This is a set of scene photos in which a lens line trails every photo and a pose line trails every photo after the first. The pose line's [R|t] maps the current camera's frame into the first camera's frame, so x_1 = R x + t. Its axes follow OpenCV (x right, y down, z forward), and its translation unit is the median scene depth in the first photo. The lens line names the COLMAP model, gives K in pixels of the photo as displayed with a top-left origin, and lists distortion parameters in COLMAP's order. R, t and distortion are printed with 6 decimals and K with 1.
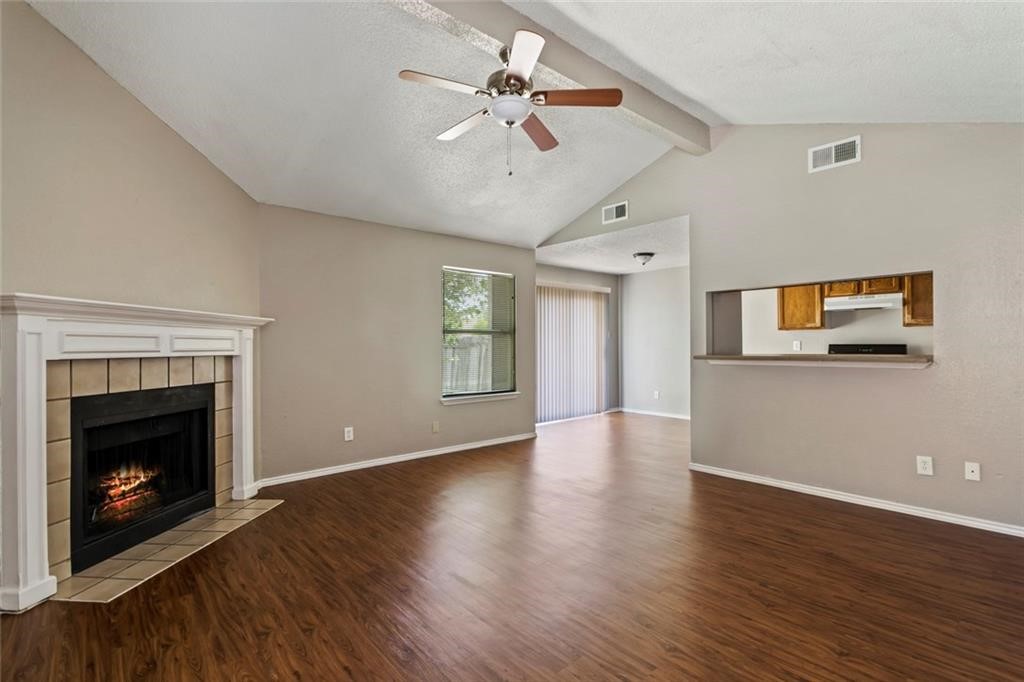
lens RADIAL K [[477.1, 0, 512.3], [0, 477.1, 345.6], [0, 0, 1]] dist [0.010445, -0.006569]
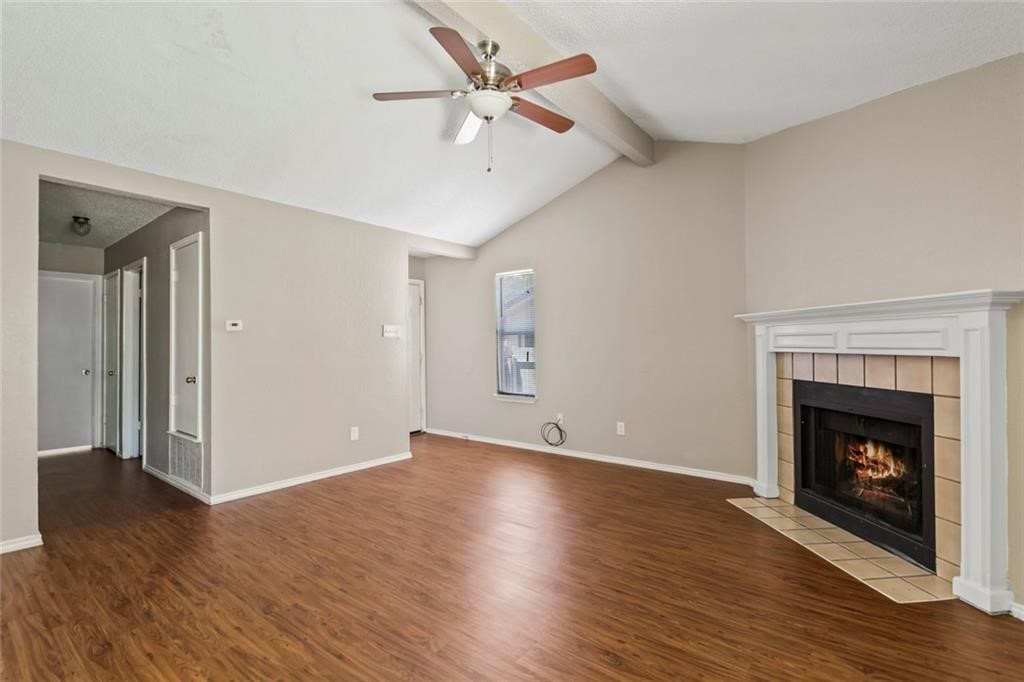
lens RADIAL K [[477.1, 0, 513.2], [0, 477.1, 340.9], [0, 0, 1]] dist [0.010445, -0.006569]
pose [[-0.983730, 0.010898, -0.179320, 0.115072], [0.012554, 0.999888, -0.008102, -0.003088], [0.179211, -0.010222, -0.983757, 1.777151]]
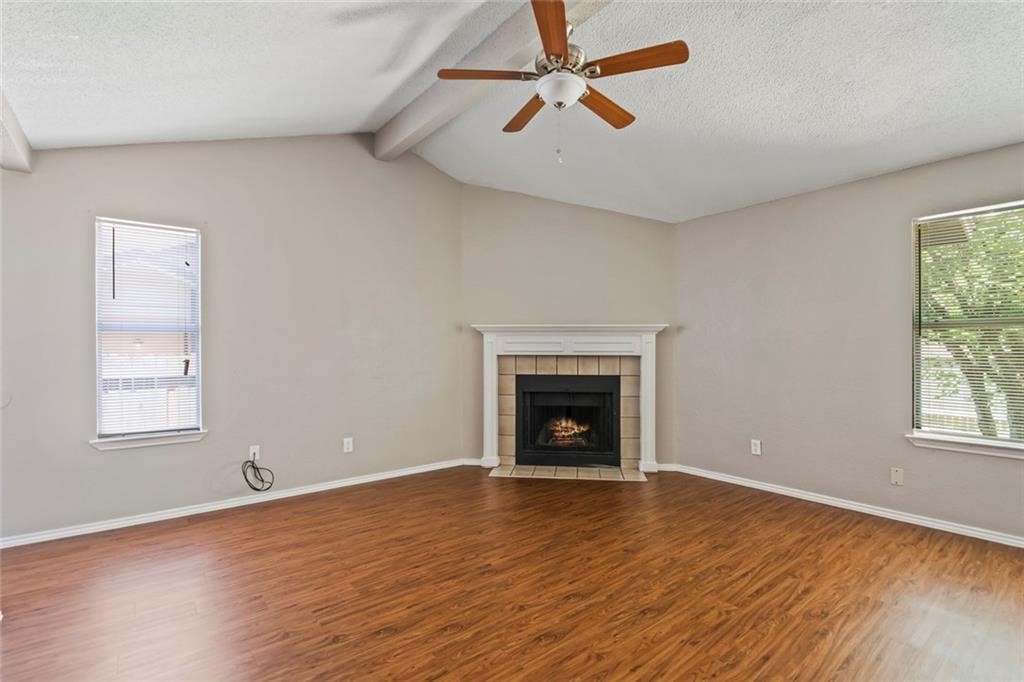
lens RADIAL K [[477.1, 0, 528.6], [0, 477.1, 350.2], [0, 0, 1]] dist [0.010445, -0.006569]
pose [[-0.024930, 0.008845, -0.999650, 0.821015], [0.000995, 0.999961, 0.008823, -0.006829], [0.999689, -0.000775, -0.024938, 0.872447]]
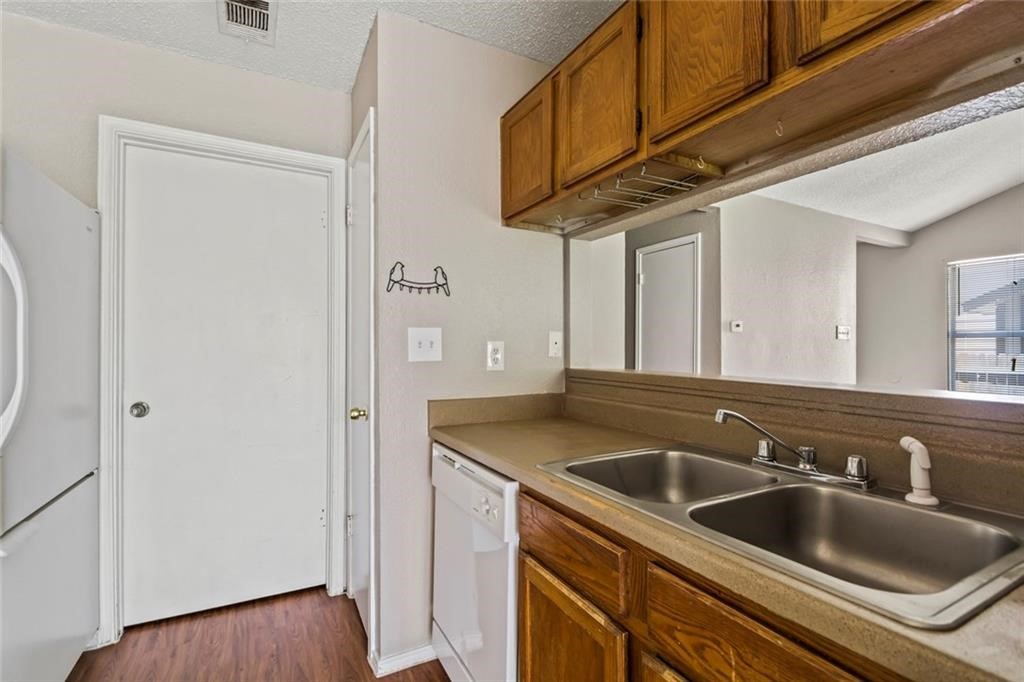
lens RADIAL K [[477.1, 0, 513.8], [0, 477.1, 353.0], [0, 0, 1]] dist [0.010445, -0.006569]
pose [[-0.977328, -0.002198, 0.211718, 0.859470], [0.000134, 0.999940, 0.010998, -0.008346], [-0.211729, 0.010777, -0.977269, 1.727560]]
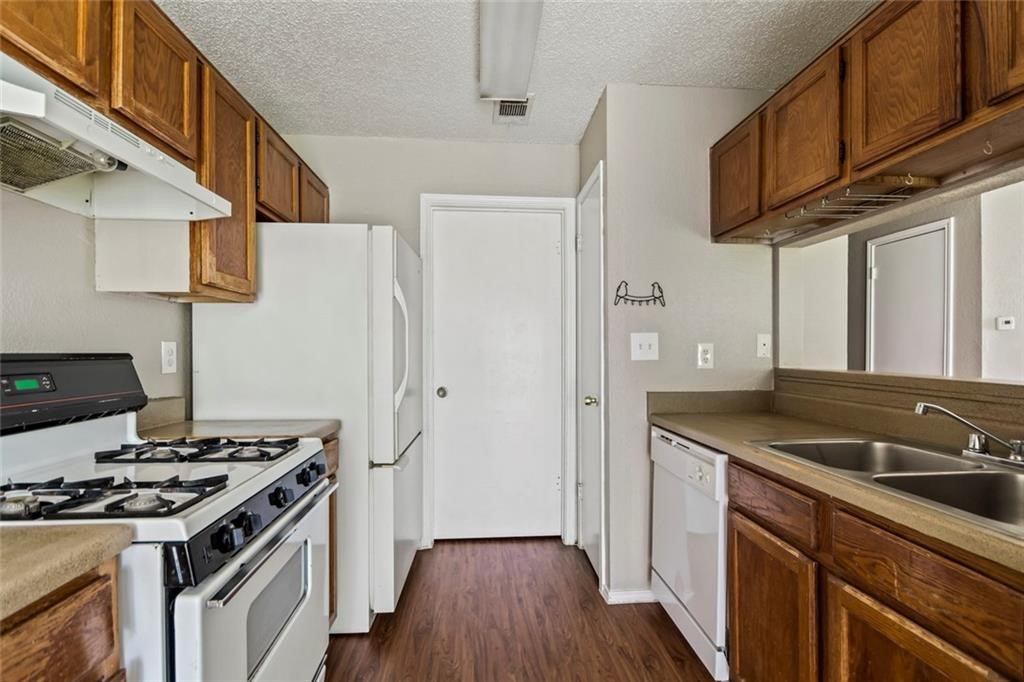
lens RADIAL K [[477.1, 0, 517.7], [0, 477.1, 352.0], [0, 0, 1]] dist [0.010445, -0.006569]
pose [[-0.816470, -0.000738, 0.577387, 0.830083], [0.002773, 0.999983, 0.005199, -0.008293], [-0.577381, 0.005846, -0.816454, 1.872798]]
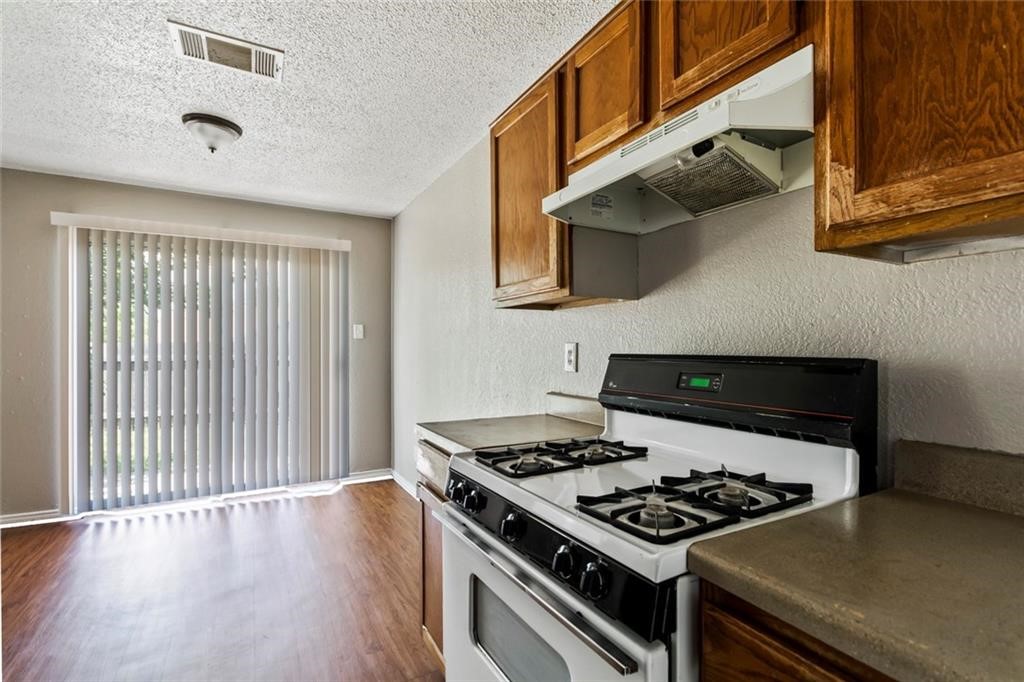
lens RADIAL K [[477.1, 0, 519.5], [0, 477.1, 350.7], [0, 0, 1]] dist [0.010445, -0.006569]
pose [[0.981773, -0.000852, -0.190057, 1.251101], [0.001596, 0.999992, 0.003757, -0.011796], [0.190052, -0.003992, 0.981766, 1.375129]]
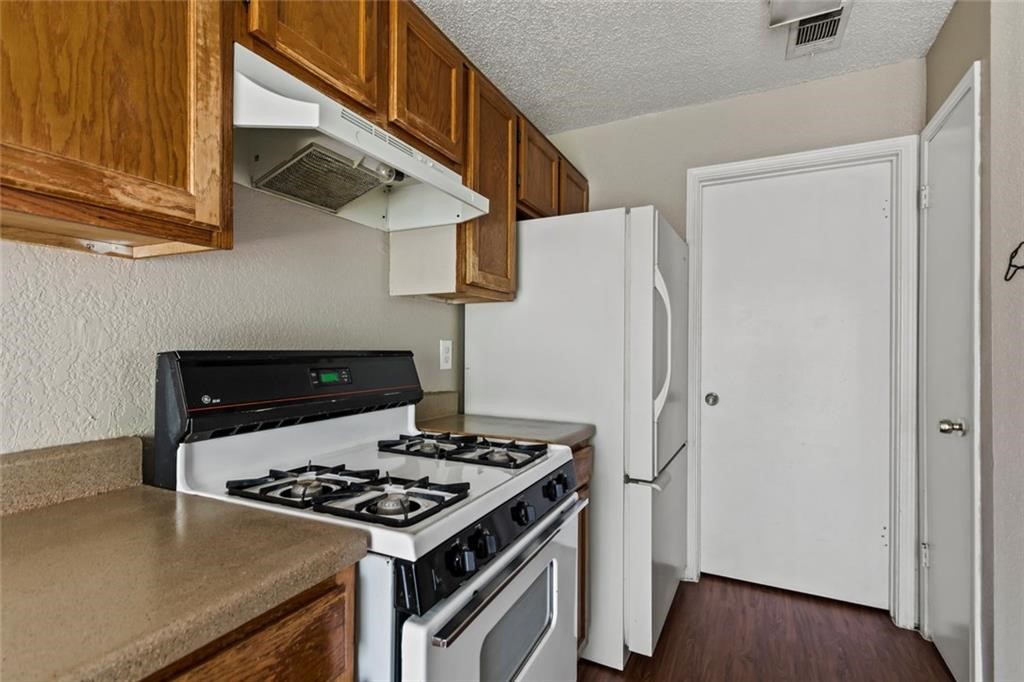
lens RADIAL K [[477.1, 0, 515.2], [0, 477.1, 349.7], [0, 0, 1]] dist [0.010445, -0.006569]
pose [[-0.401235, -0.004844, 0.915962, 0.893626], [-0.003740, 0.999986, 0.003650, -0.008929], [-0.915967, -0.001961, -0.401248, 1.814799]]
